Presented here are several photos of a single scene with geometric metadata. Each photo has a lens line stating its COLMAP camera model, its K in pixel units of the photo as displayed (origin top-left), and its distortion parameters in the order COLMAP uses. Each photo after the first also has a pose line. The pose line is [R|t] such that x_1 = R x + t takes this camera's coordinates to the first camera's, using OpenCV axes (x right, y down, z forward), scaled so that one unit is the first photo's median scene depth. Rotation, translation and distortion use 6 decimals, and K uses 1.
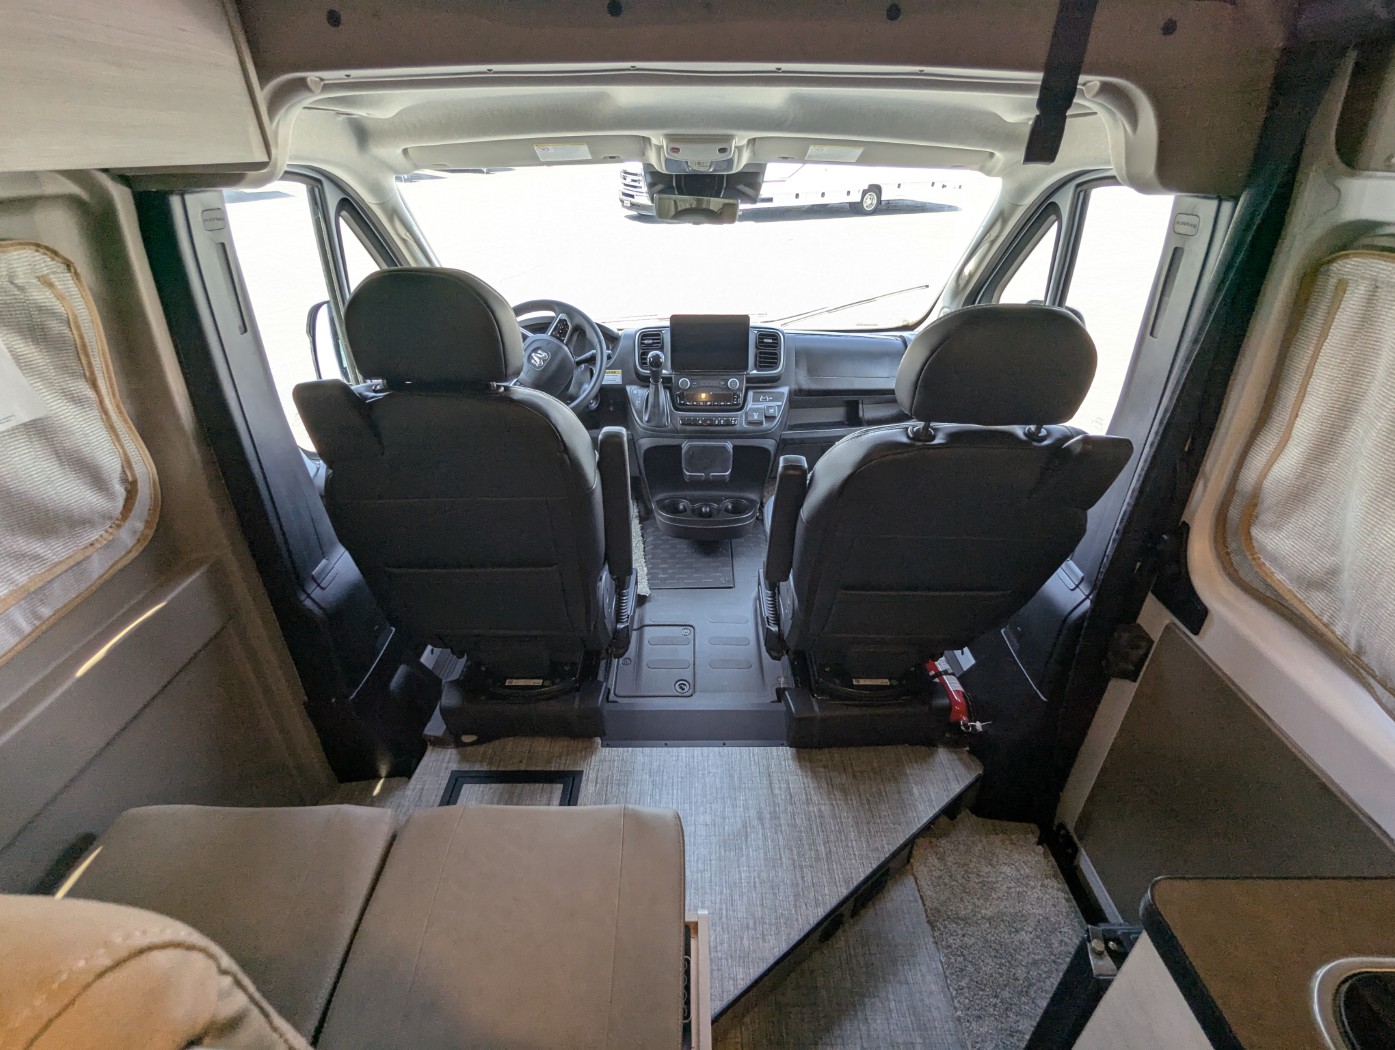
lens RADIAL K [[664.4, 0, 698.3], [0, 664.4, 528.1], [0, 0, 1]] dist [-0.000958, 0.000889]
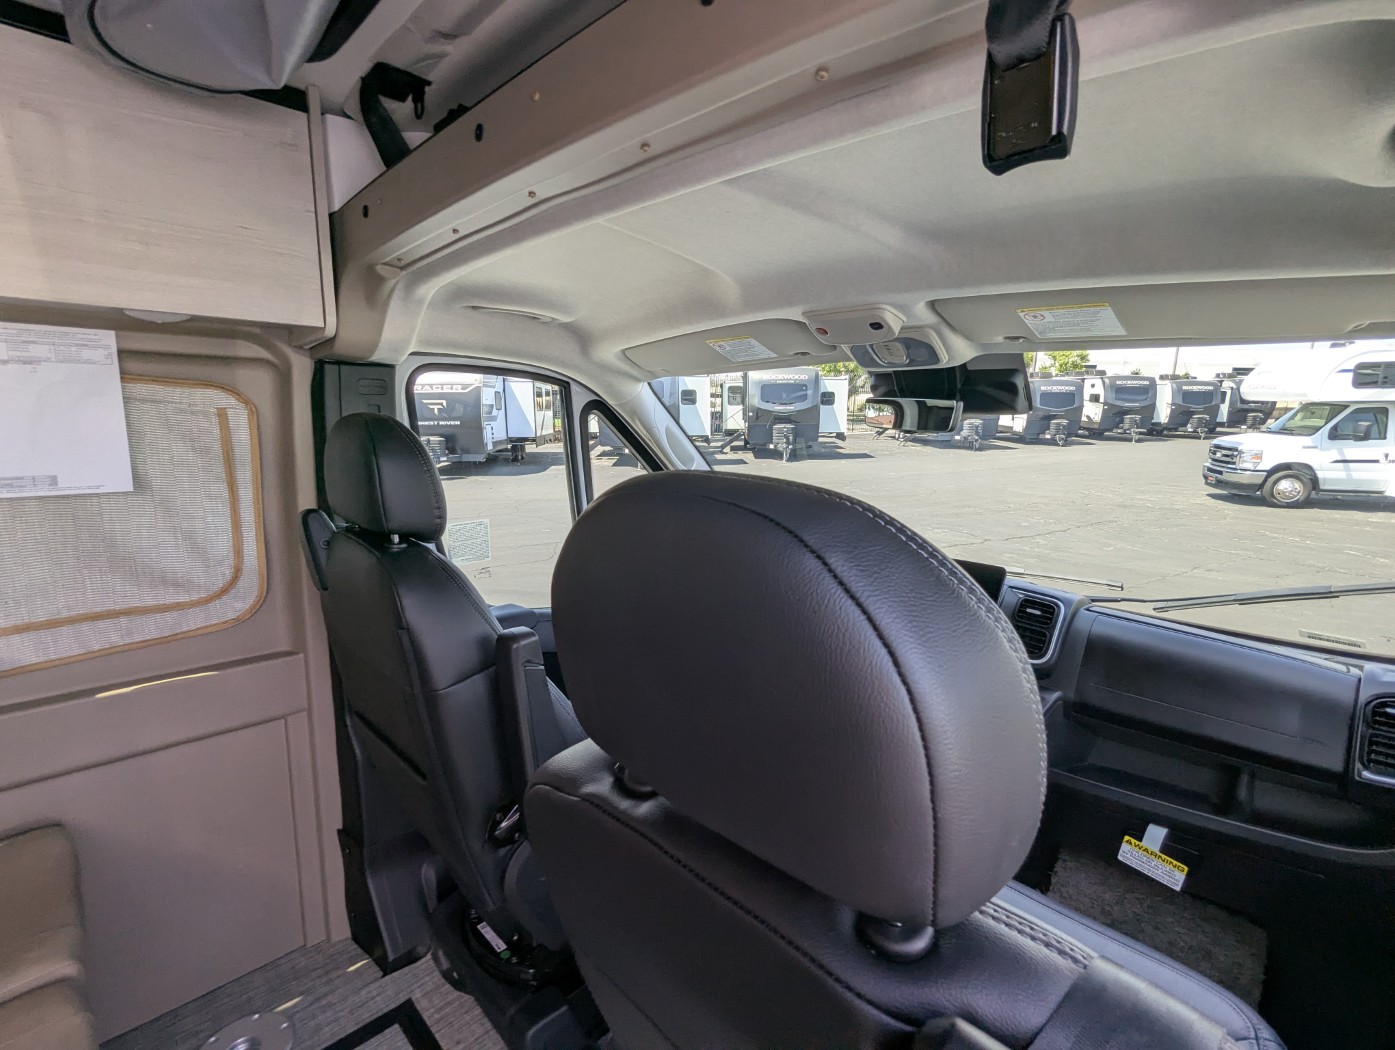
lens RADIAL K [[664.4, 0, 698.3], [0, 664.4, 528.1], [0, 0, 1]] dist [-0.000958, 0.000889]
pose [[0.688143, 0.121154, -0.715388, 0.307045], [-0.373094, 0.904711, -0.205668, -0.100275], [0.622302, 0.408436, 0.667772, 0.329629]]
